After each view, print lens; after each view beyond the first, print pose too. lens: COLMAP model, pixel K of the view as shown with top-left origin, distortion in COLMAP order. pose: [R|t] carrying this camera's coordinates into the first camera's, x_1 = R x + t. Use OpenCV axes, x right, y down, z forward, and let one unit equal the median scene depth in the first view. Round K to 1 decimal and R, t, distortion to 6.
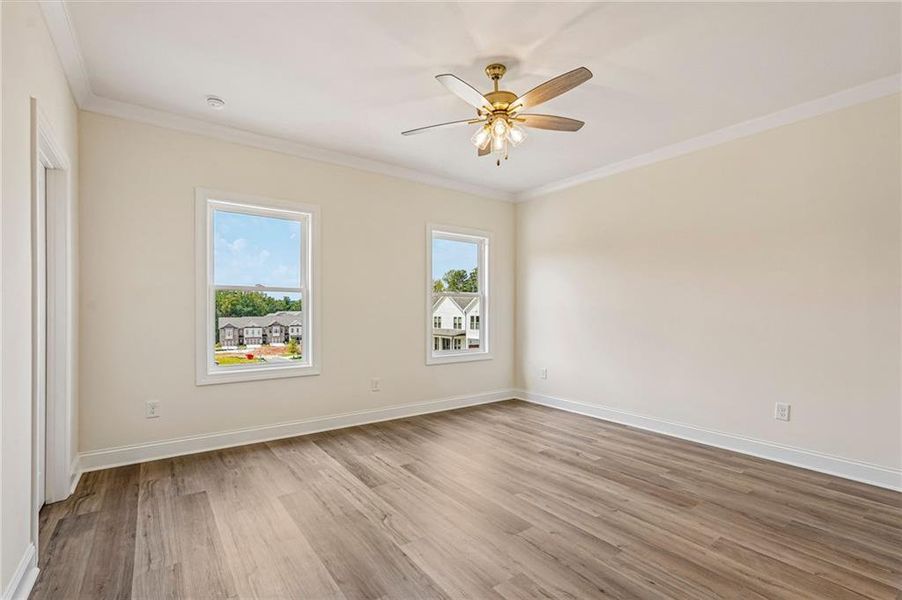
lens RADIAL K [[435.2, 0, 468.2], [0, 435.2, 296.8], [0, 0, 1]] dist [-0.045083, 0.028885]
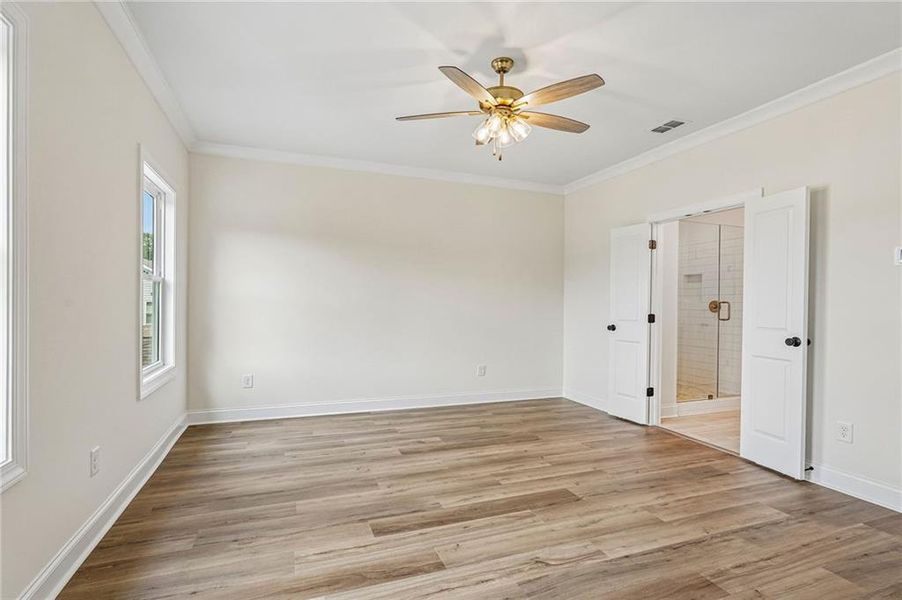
lens RADIAL K [[415.1, 0, 450.8], [0, 415.1, 305.1], [0, 0, 1]] dist [-0.020672, 0.013086]
pose [[0.284015, -0.003150, 0.958815, -0.773173], [-0.038266, 0.999161, 0.014618, 0.023088], [-0.958056, -0.040842, 0.283656, 0.764656]]
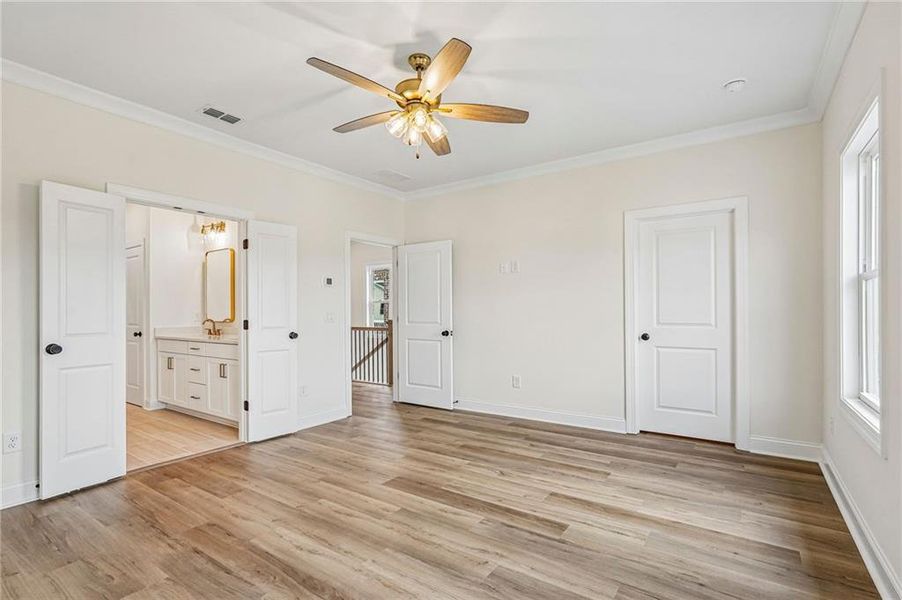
lens RADIAL K [[435.2, 0, 468.2], [0, 435.2, 296.8], [0, 0, 1]] dist [-0.045083, 0.028885]
pose [[-0.947241, -0.008785, -0.320403, 0.240373], [0.012567, 0.997838, -0.064513, 0.065762], [0.320277, -0.065136, -0.945082, 1.729713]]
